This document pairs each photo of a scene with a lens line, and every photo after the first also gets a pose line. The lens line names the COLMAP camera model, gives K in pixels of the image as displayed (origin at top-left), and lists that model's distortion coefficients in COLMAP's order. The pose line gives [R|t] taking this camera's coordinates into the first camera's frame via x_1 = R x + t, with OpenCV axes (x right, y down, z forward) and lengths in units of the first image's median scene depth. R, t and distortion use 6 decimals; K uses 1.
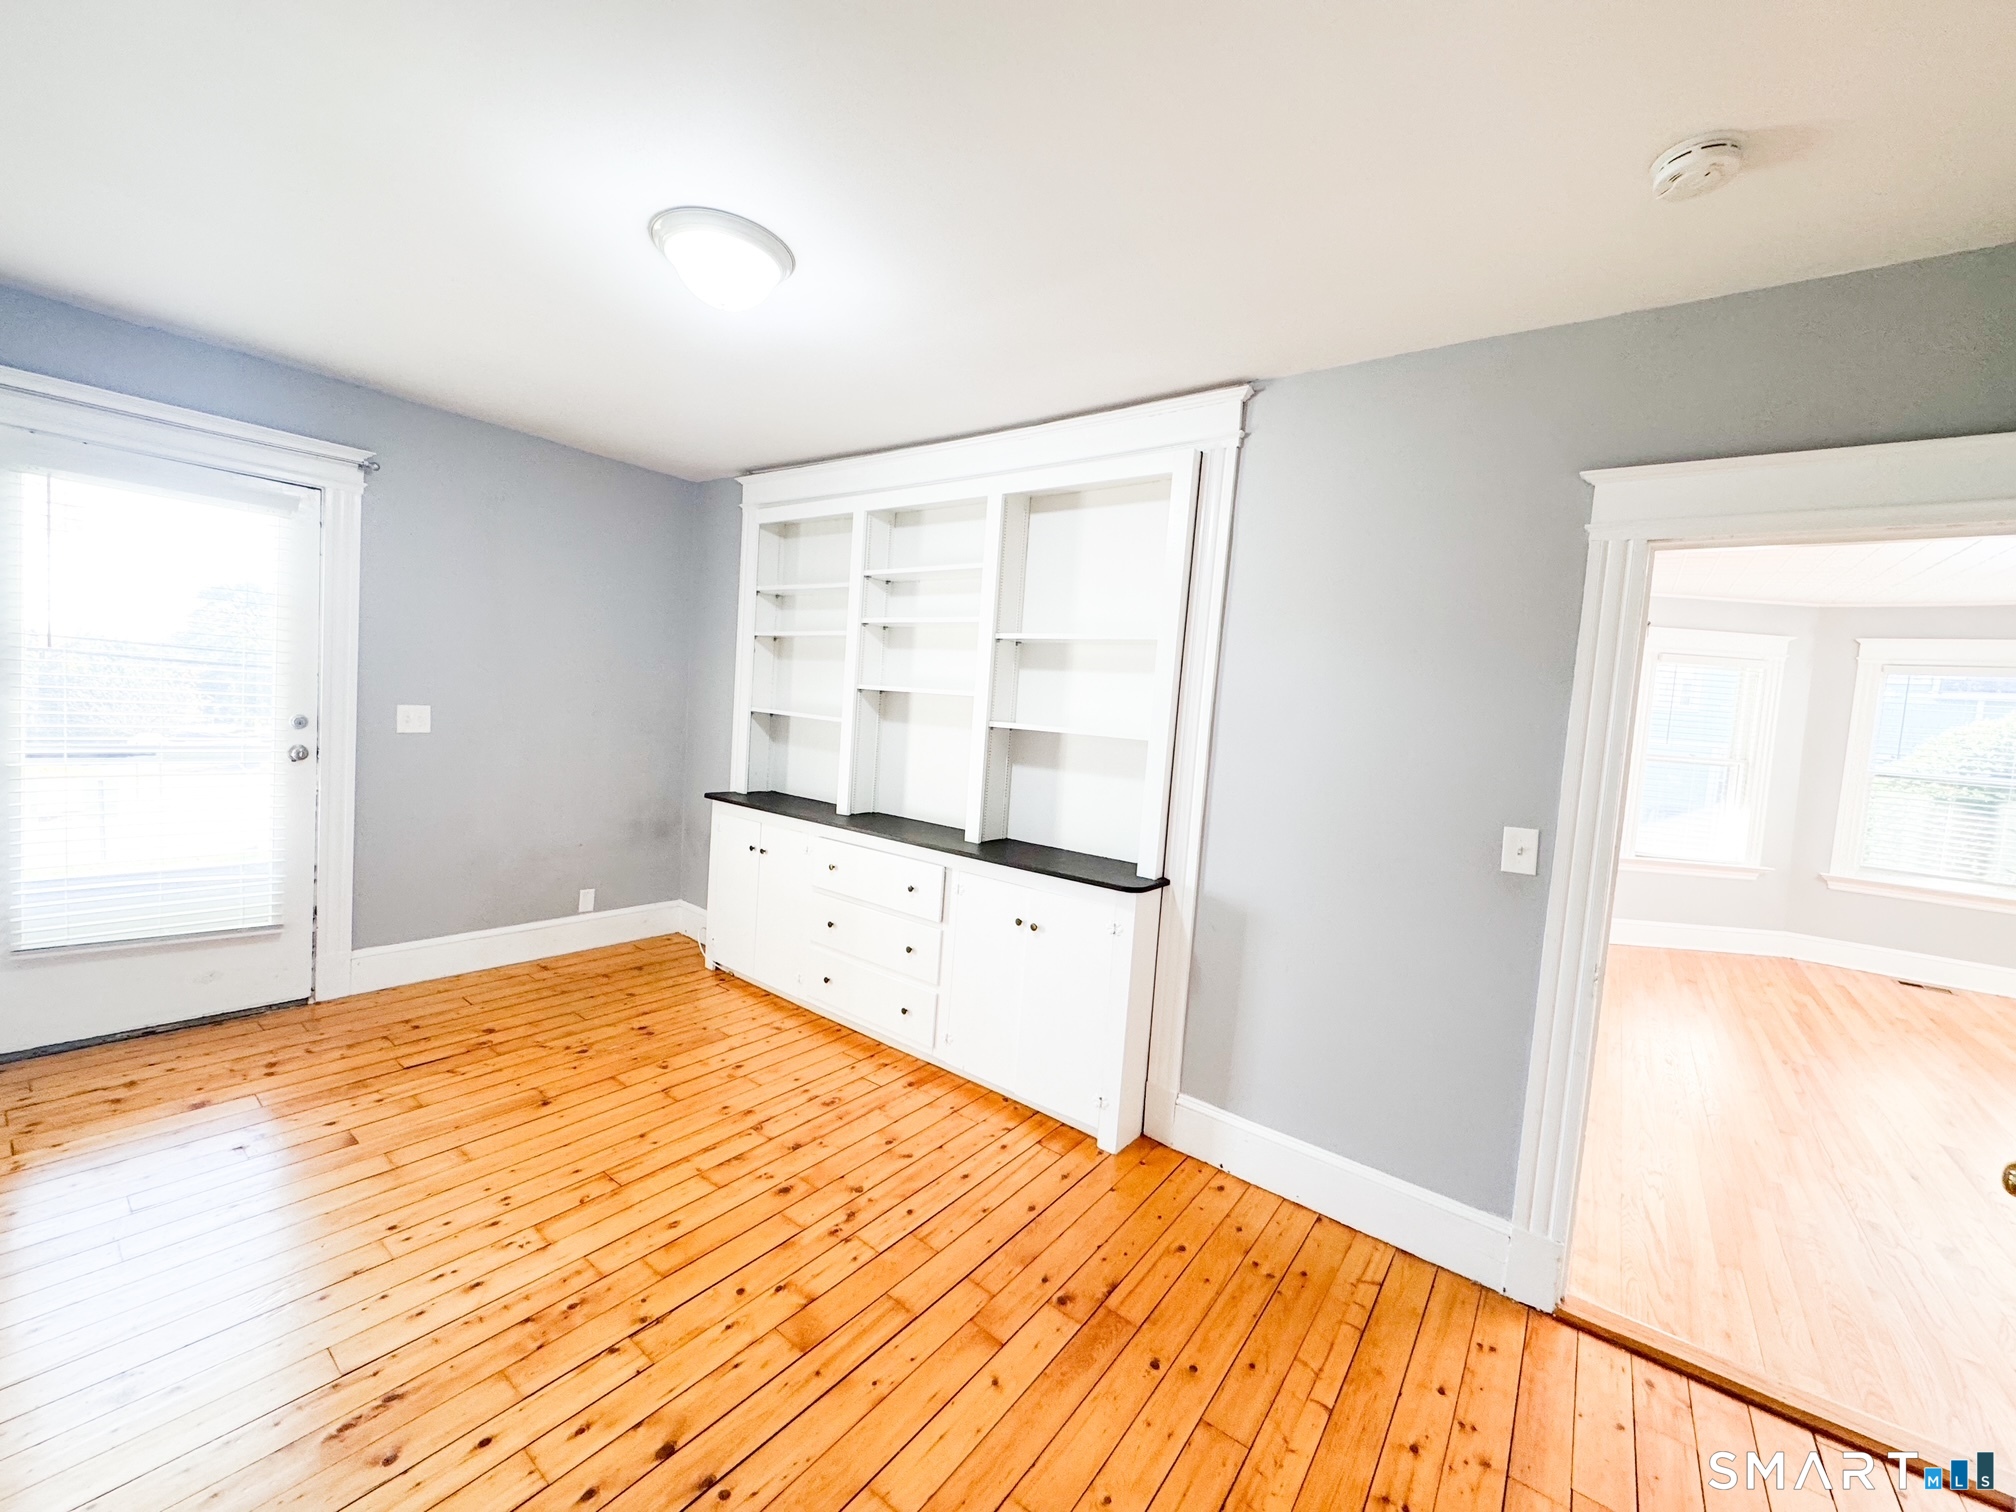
lens RADIAL K [[805.5, 0, 1004.8], [0, 805.5, 756.8], [0, 0, 1]] dist [-0.000132, -0.000162]
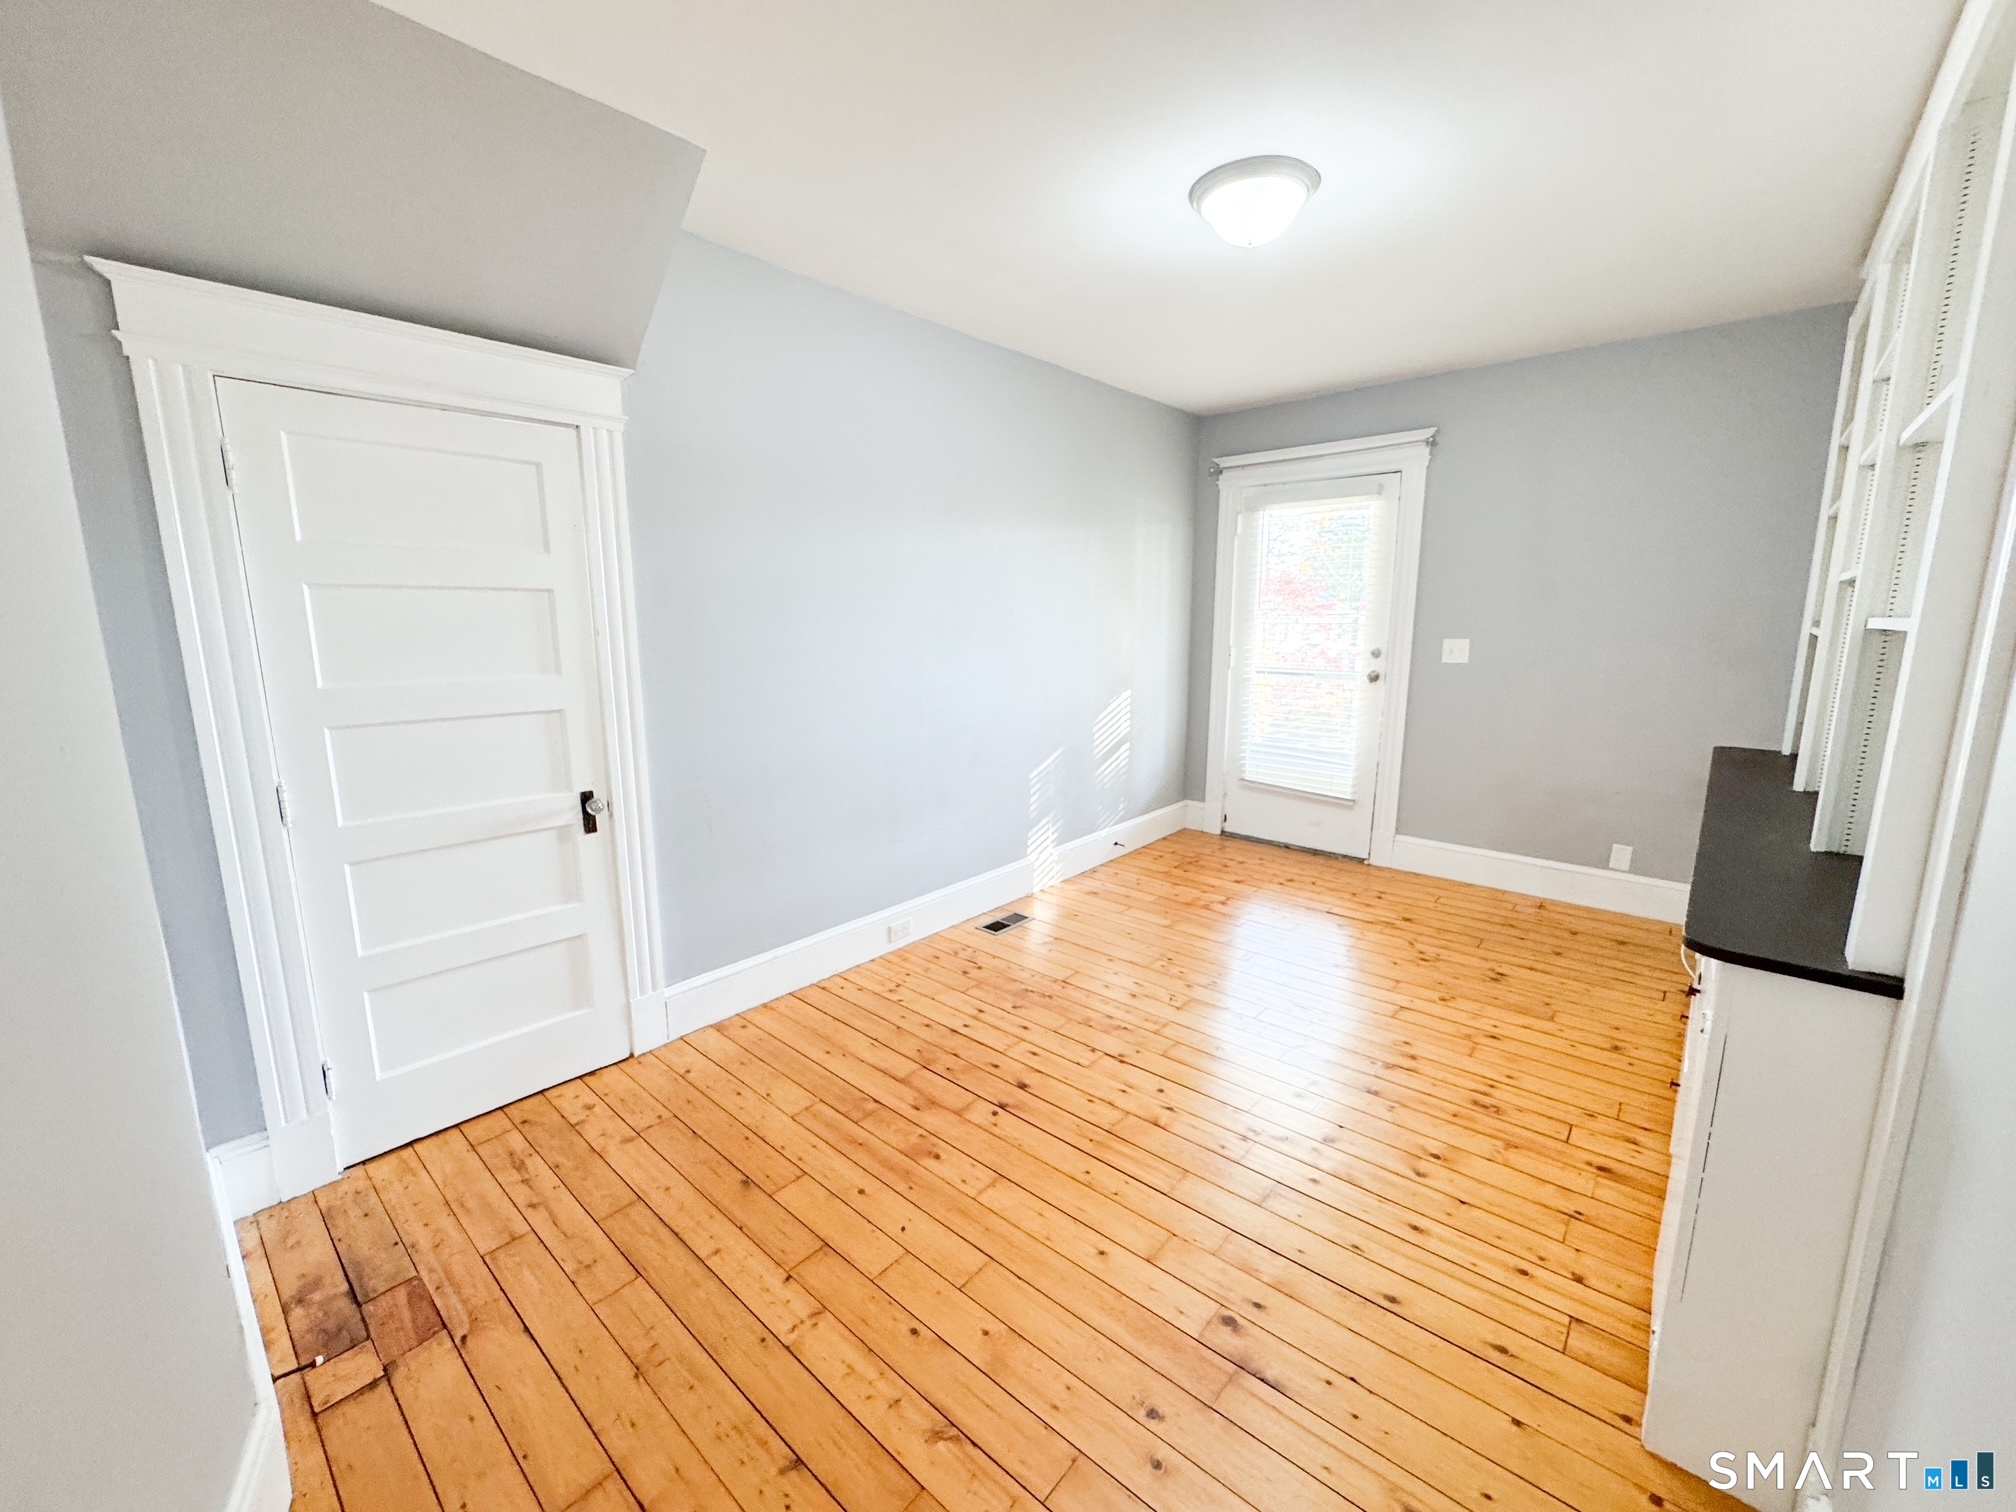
lens RADIAL K [[805.5, 0, 1005.8], [0, 805.5, 755.5], [0, 0, 1]] dist [-0.000132, -0.000162]
pose [[-0.077815, 0.101266, -0.991812, 0.521568], [-0.069446, 0.991861, 0.106720, 0.025313], [0.994546, 0.077181, -0.070149, 0.493266]]
